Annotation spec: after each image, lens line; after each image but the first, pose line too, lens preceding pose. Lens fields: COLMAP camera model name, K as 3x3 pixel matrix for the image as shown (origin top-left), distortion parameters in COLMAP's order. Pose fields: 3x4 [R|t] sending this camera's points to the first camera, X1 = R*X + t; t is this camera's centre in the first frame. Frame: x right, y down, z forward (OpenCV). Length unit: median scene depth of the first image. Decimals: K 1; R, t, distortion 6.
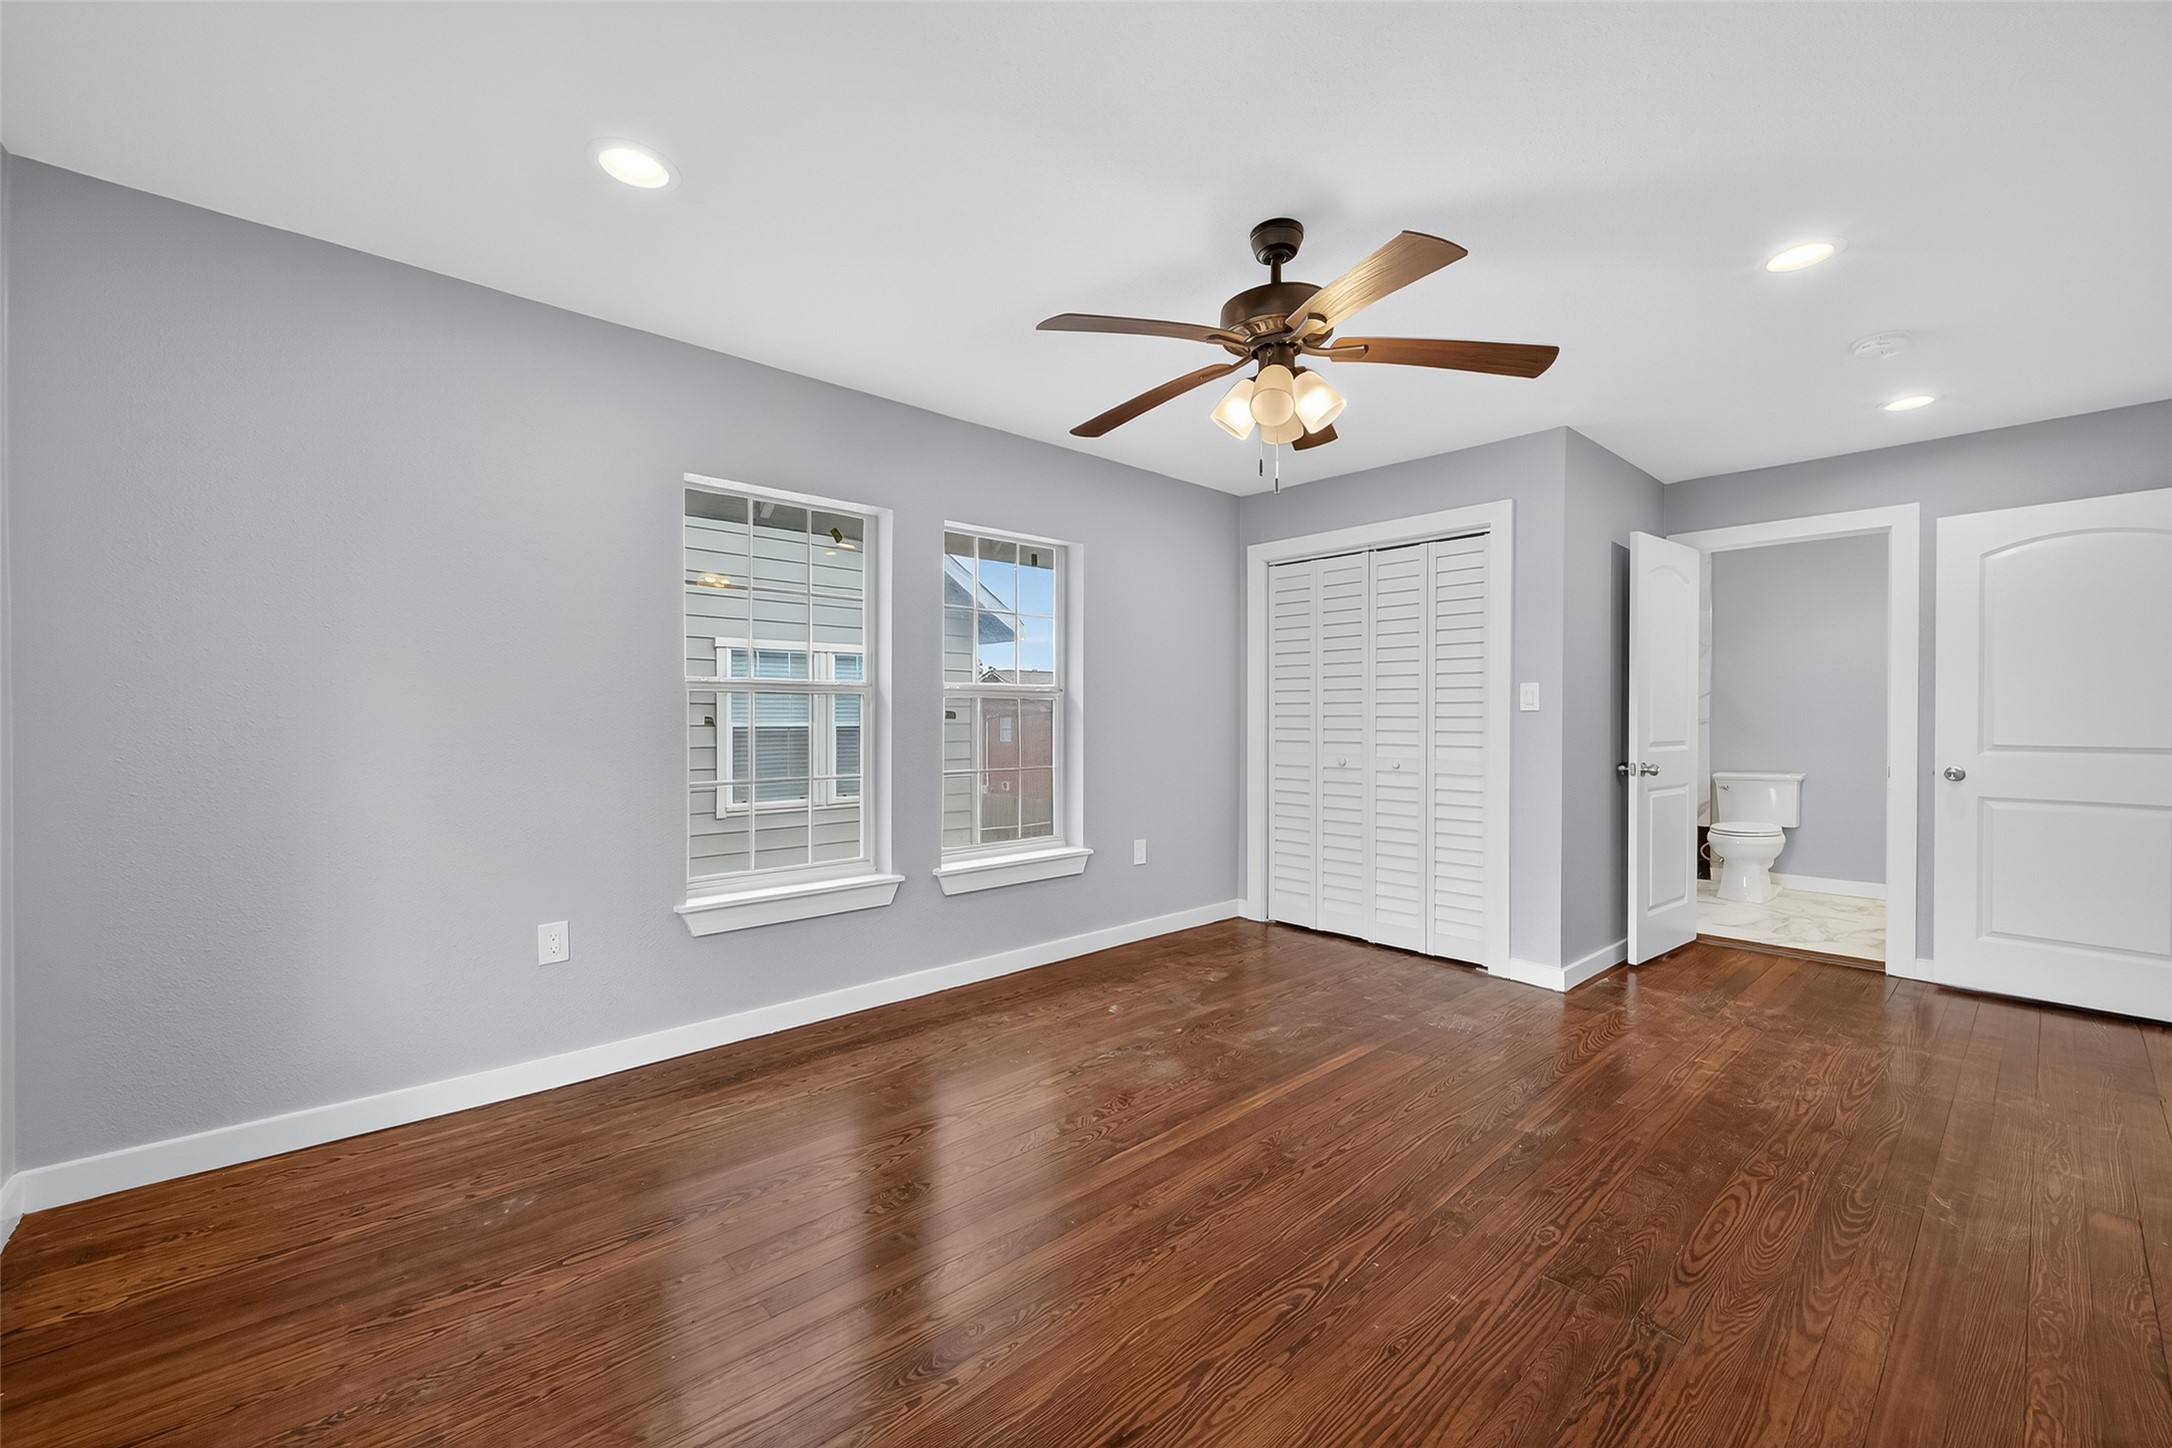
lens RADIAL K [[845.2, 0, 1086.0], [0, 845.2, 724.0], [0, 0, 1]] dist [0.001932, -0.000358]
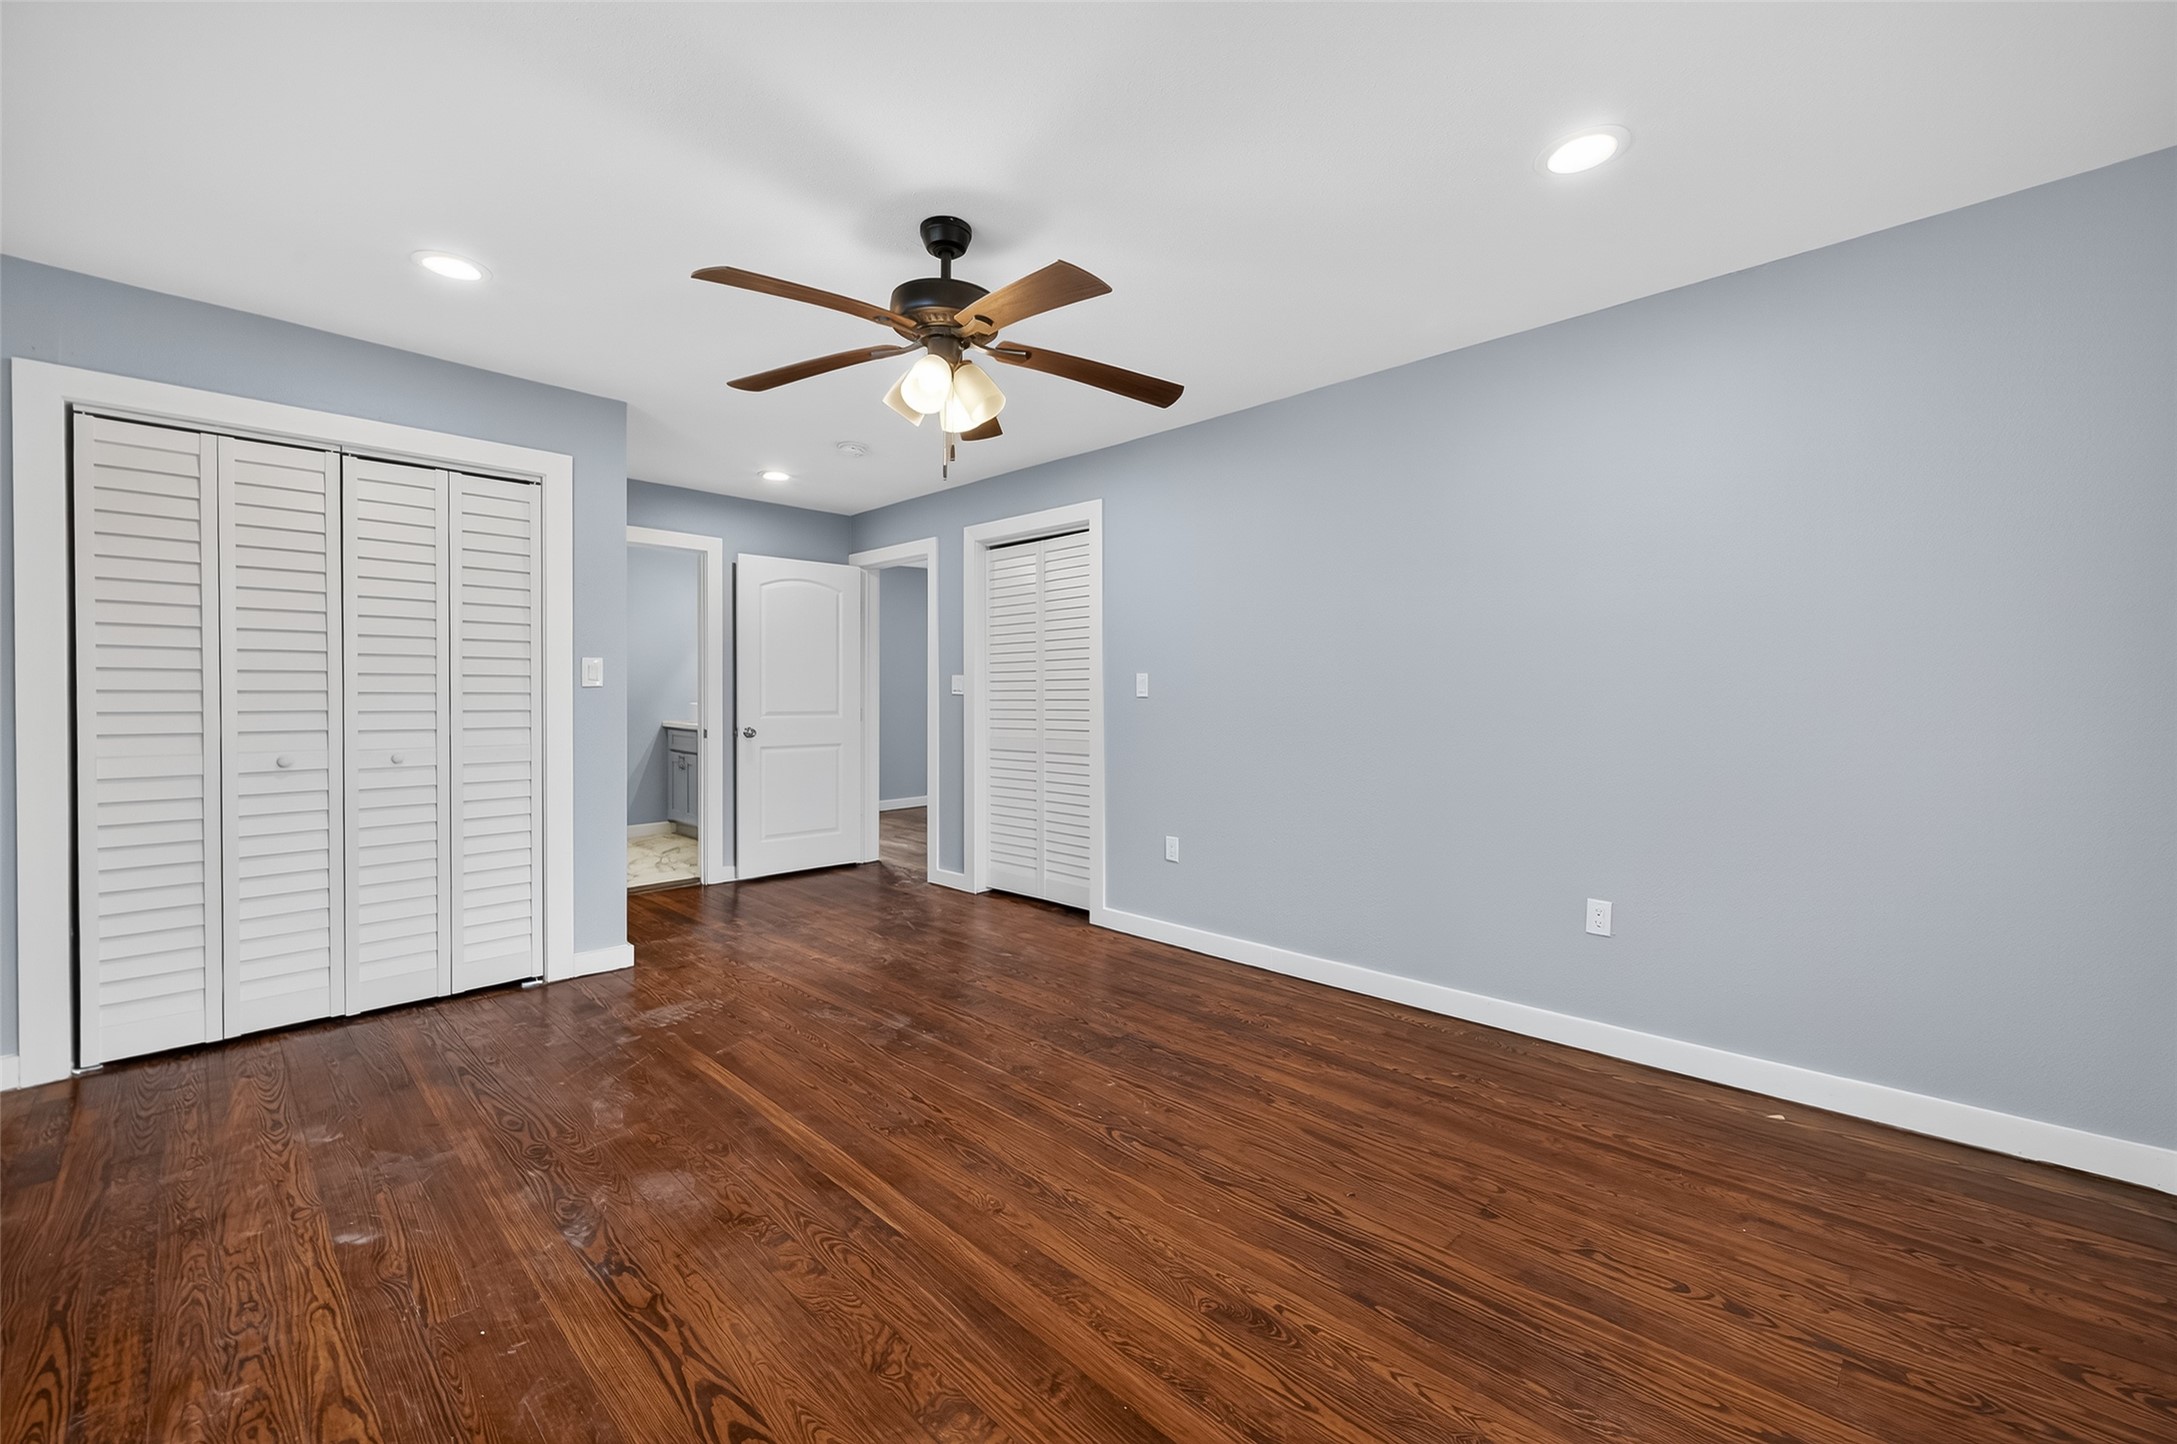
lens RADIAL K [[867.5, 0, 1086.4], [0, 867.5, 700.1], [0, 0, 1]] dist [0.000738, -0.000067]
pose [[-0.057277, -0.008296, 0.998324, -0.618665], [0.010882, 0.999901, 0.008934, -0.004191], [-0.998299, 0.011376, -0.057181, 0.648795]]
